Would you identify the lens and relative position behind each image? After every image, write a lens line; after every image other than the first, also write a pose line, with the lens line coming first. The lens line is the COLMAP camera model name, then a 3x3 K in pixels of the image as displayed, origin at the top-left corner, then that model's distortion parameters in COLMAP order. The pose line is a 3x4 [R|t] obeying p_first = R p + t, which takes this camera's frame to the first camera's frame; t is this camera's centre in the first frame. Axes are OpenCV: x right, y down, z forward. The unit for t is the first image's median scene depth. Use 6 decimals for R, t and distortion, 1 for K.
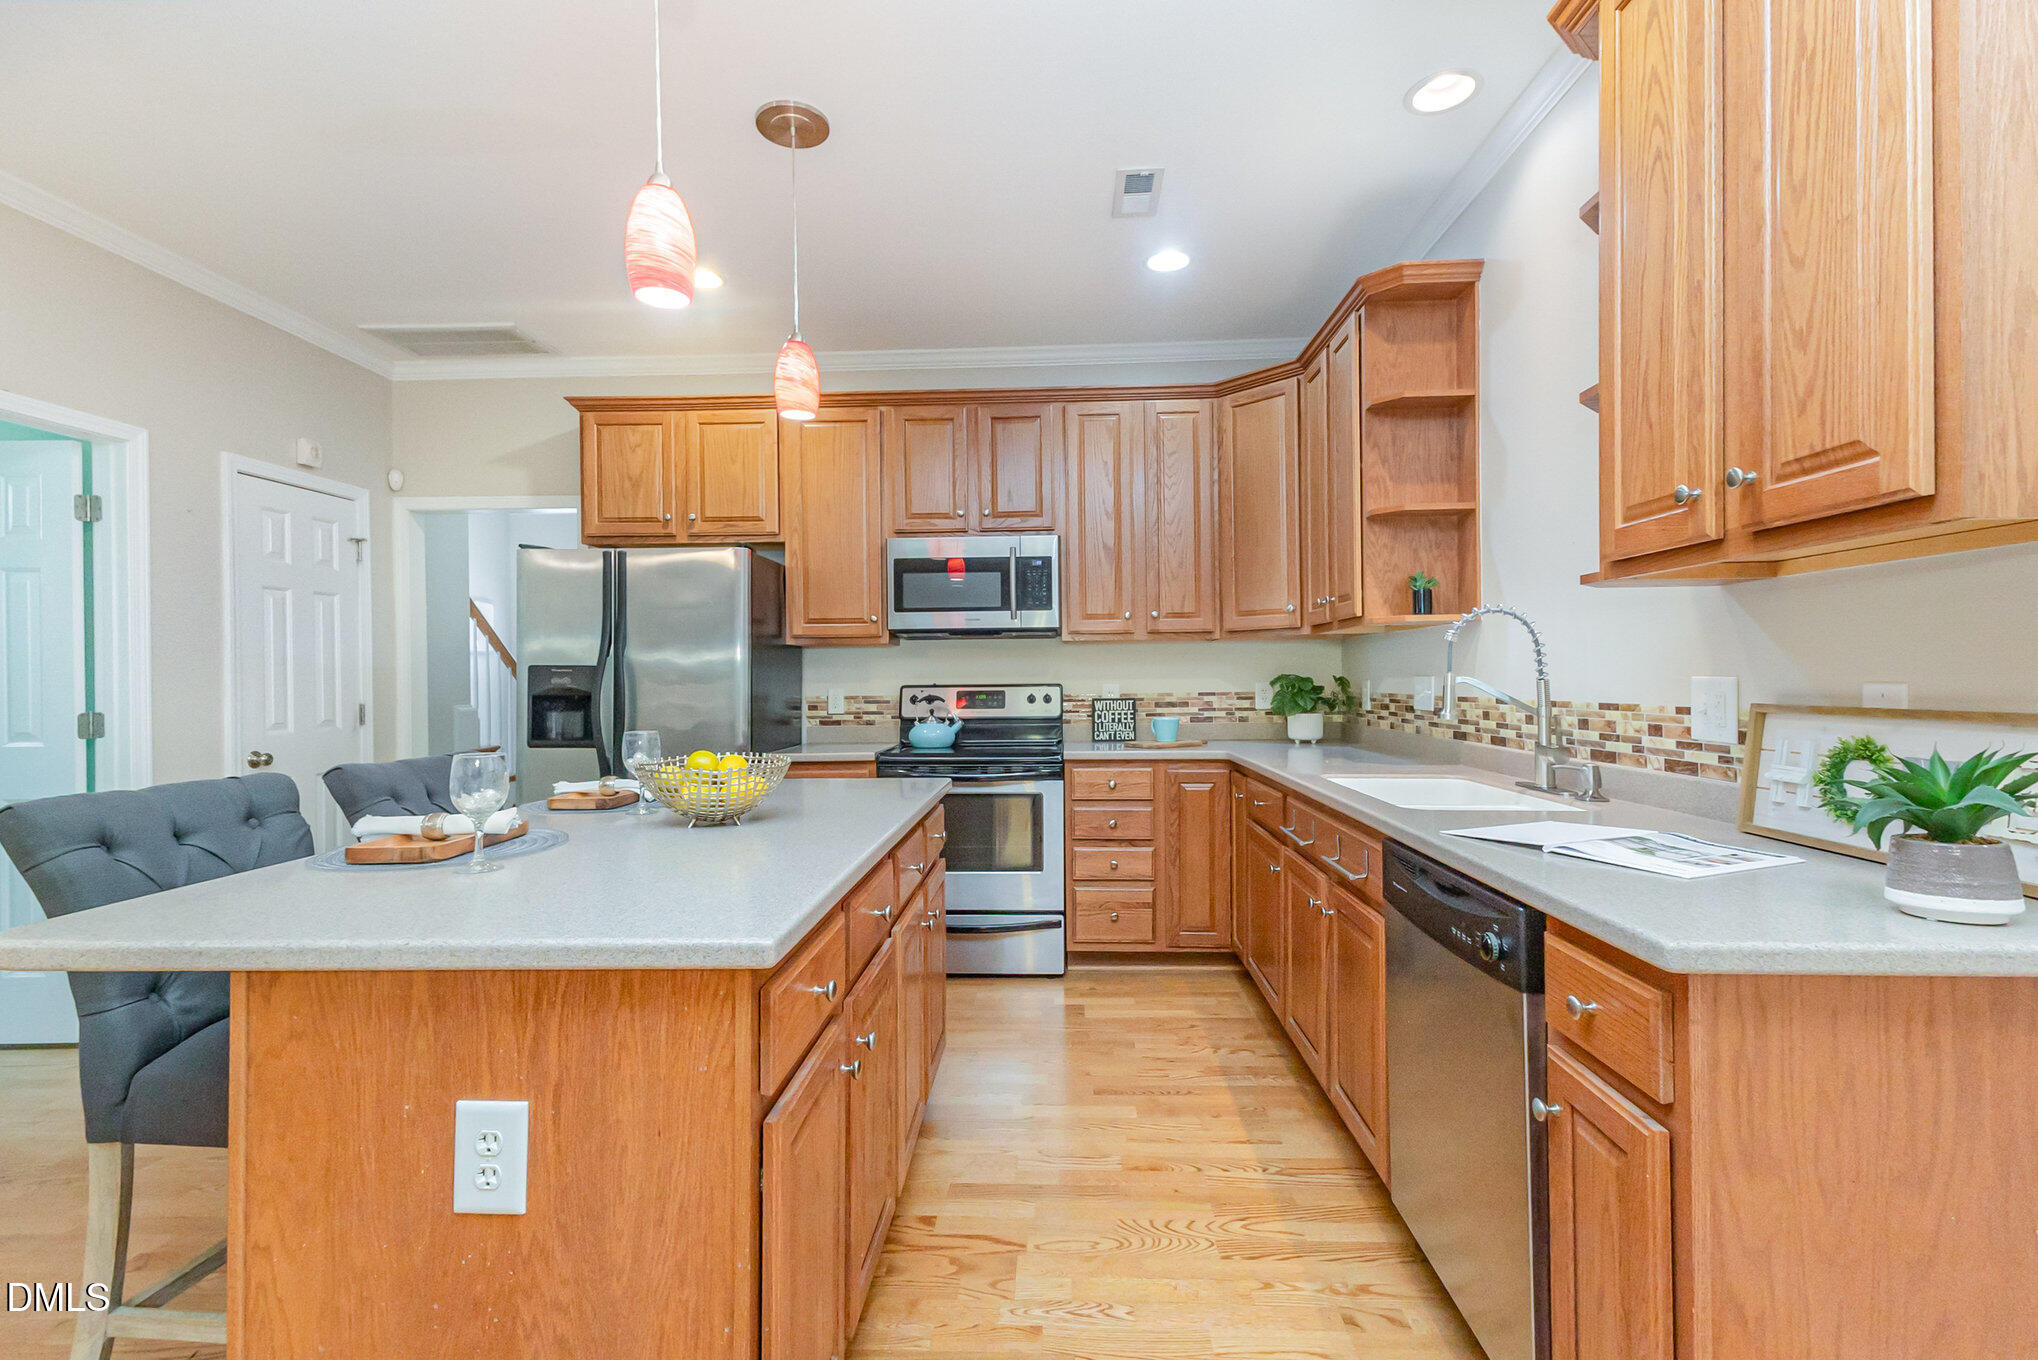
lens RADIAL K [[949.5, 0, 1017.9], [0, 949.5, 682.7], [0, 0, 1]] dist [0.031533, -0.009606]
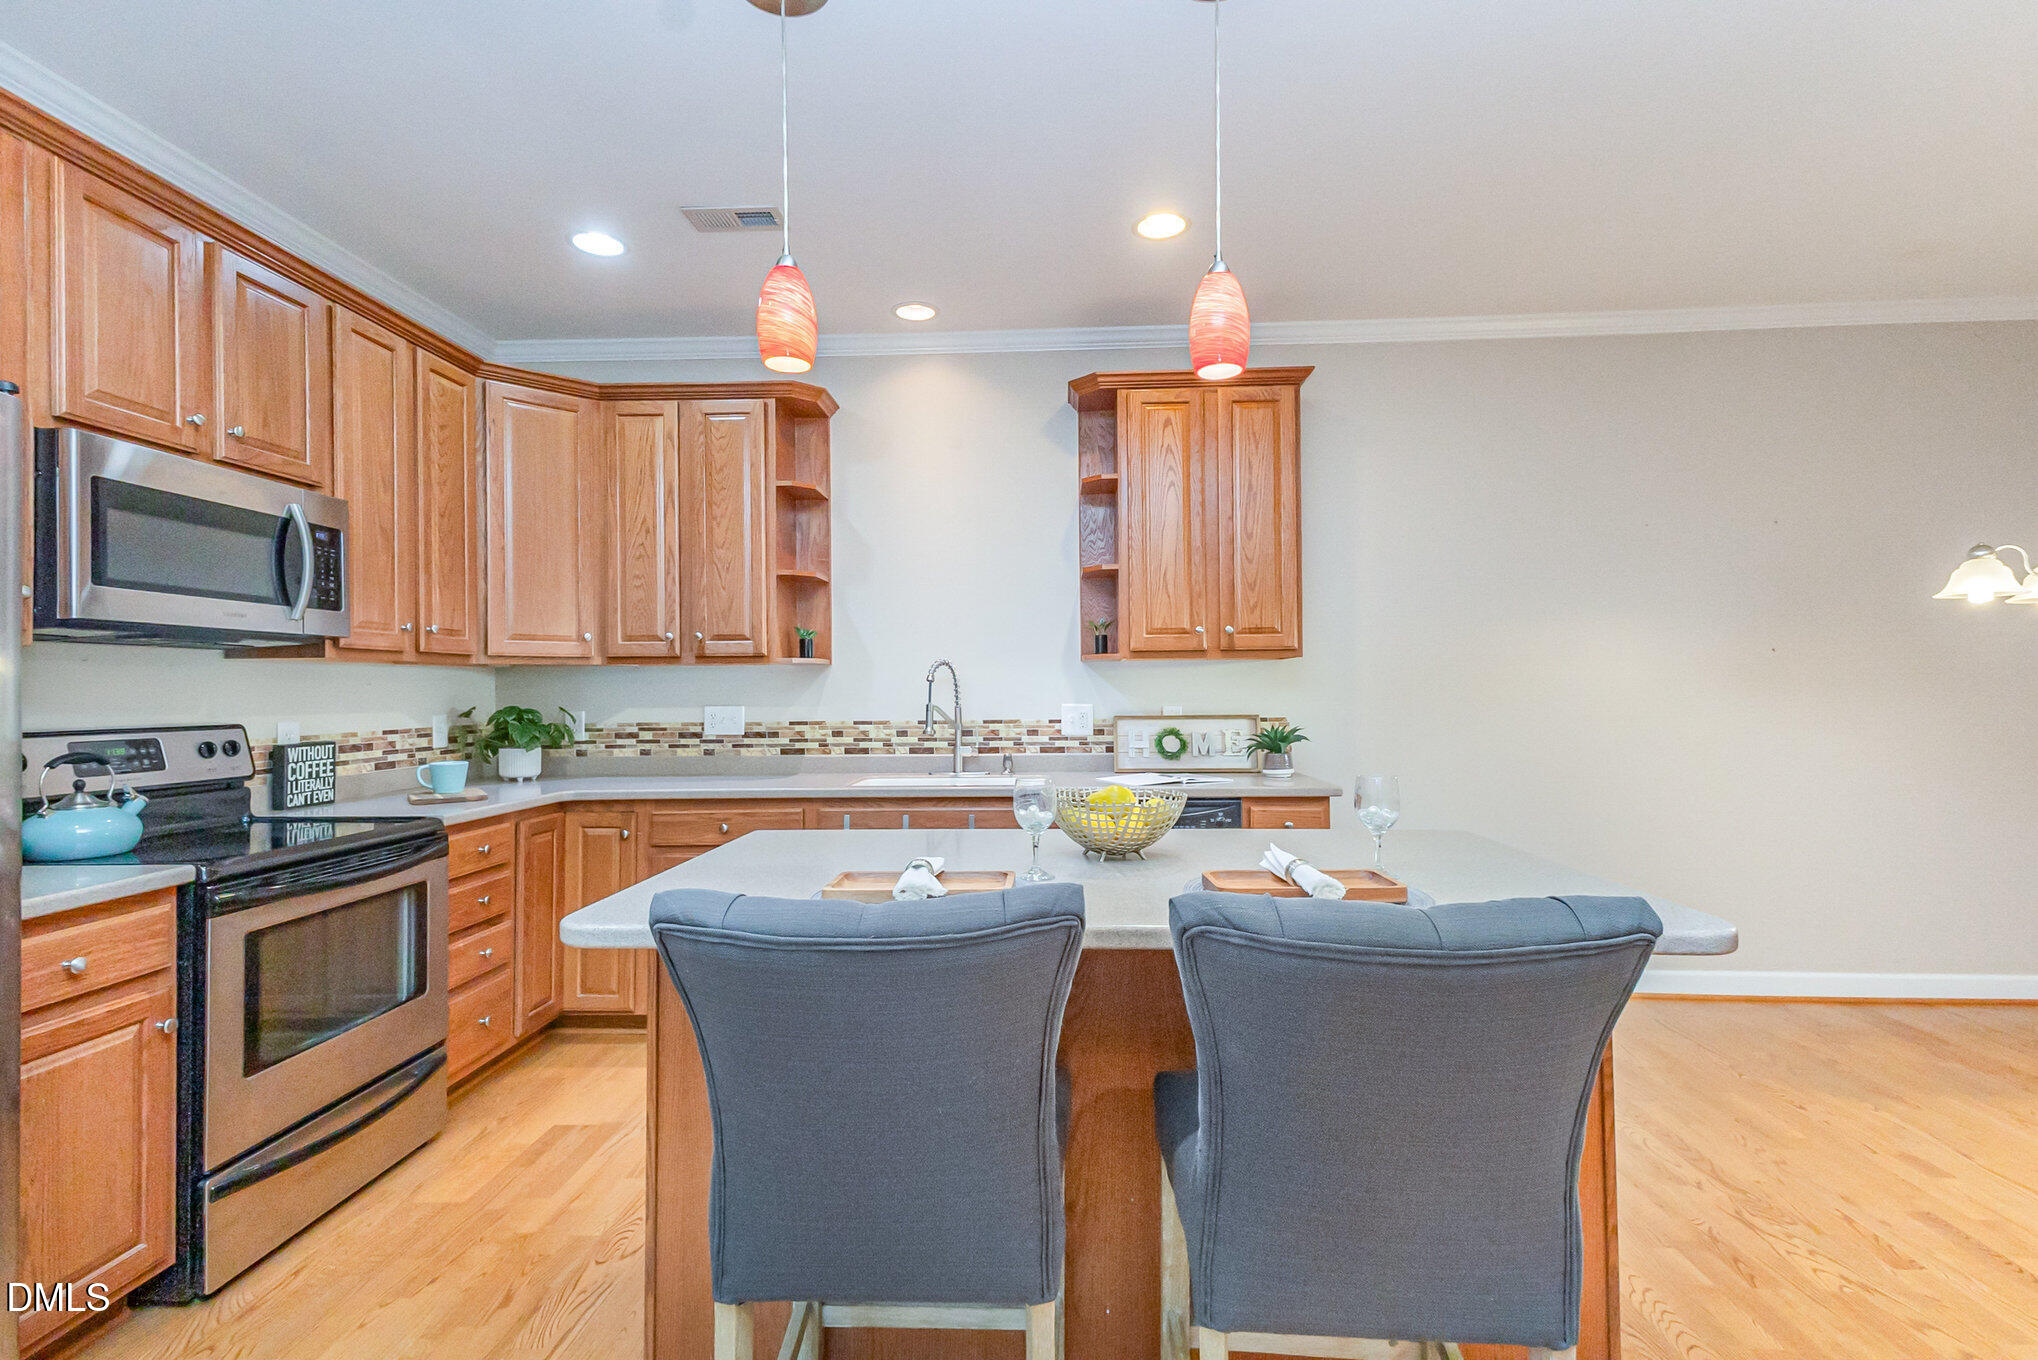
lens RADIAL K [[949.5, 0, 1023.9], [0, 949.5, 681.1], [0, 0, 1]] dist [0.031533, -0.009606]
pose [[0.002406, 0.021066, 0.999775, -0.789632], [0.013075, 0.999692, -0.021096, -0.008526], [-0.999912, 0.013123, 0.002130, 0.651094]]
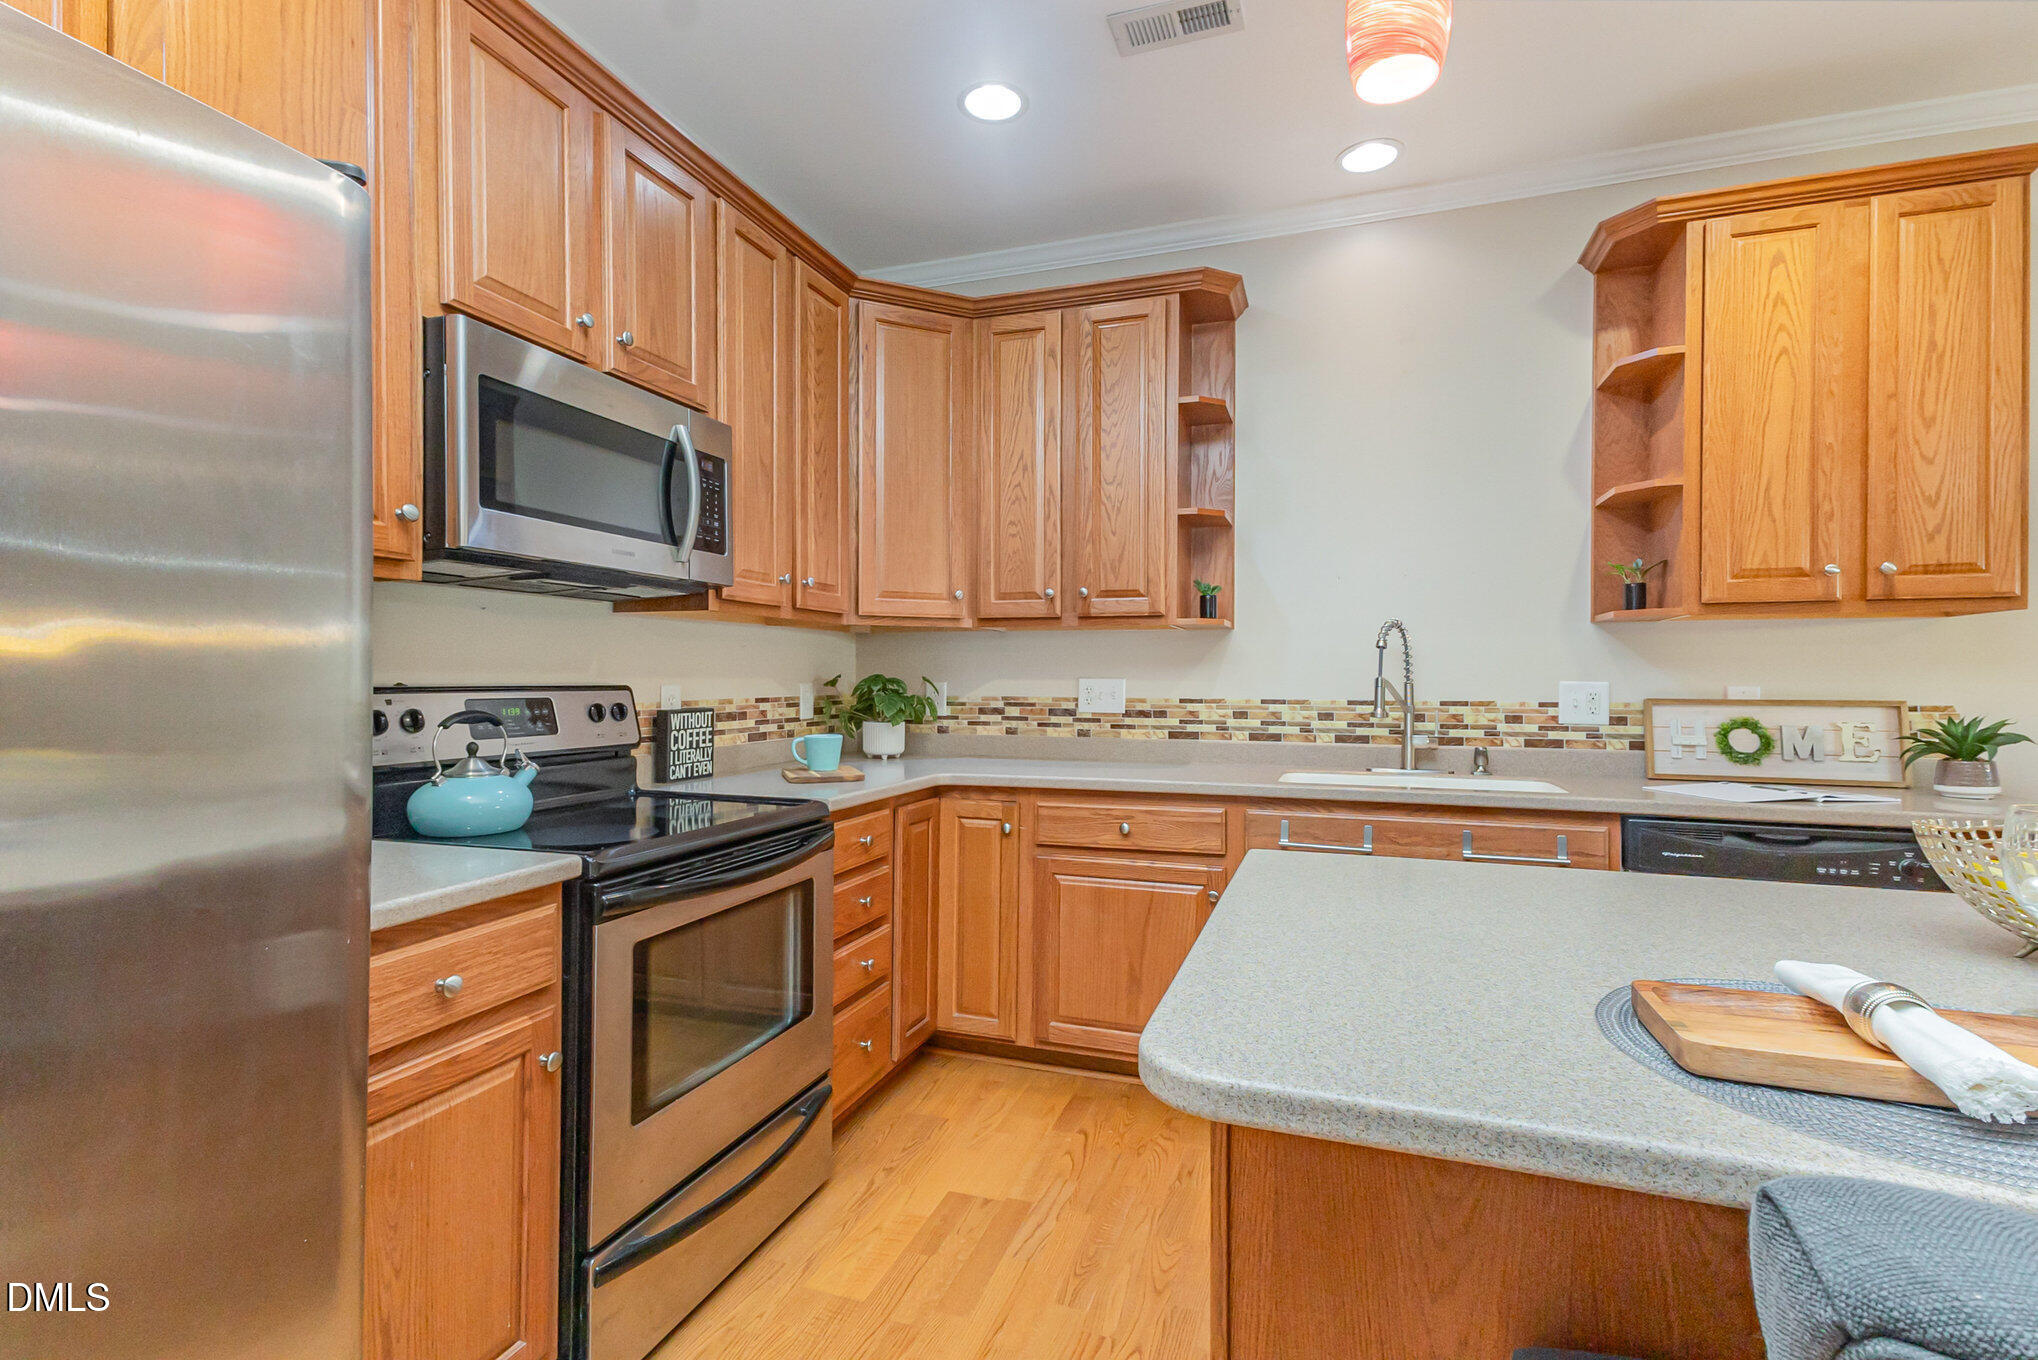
lens RADIAL K [[949.5, 0, 1019.2], [0, 949.5, 679.5], [0, 0, 1]] dist [0.031533, -0.009606]
pose [[0.286885, 0.010340, 0.957909, -0.572393], [-0.002483, 0.999946, -0.010051, 0.004451], [-0.957962, 0.000505, 0.286895, 0.831435]]
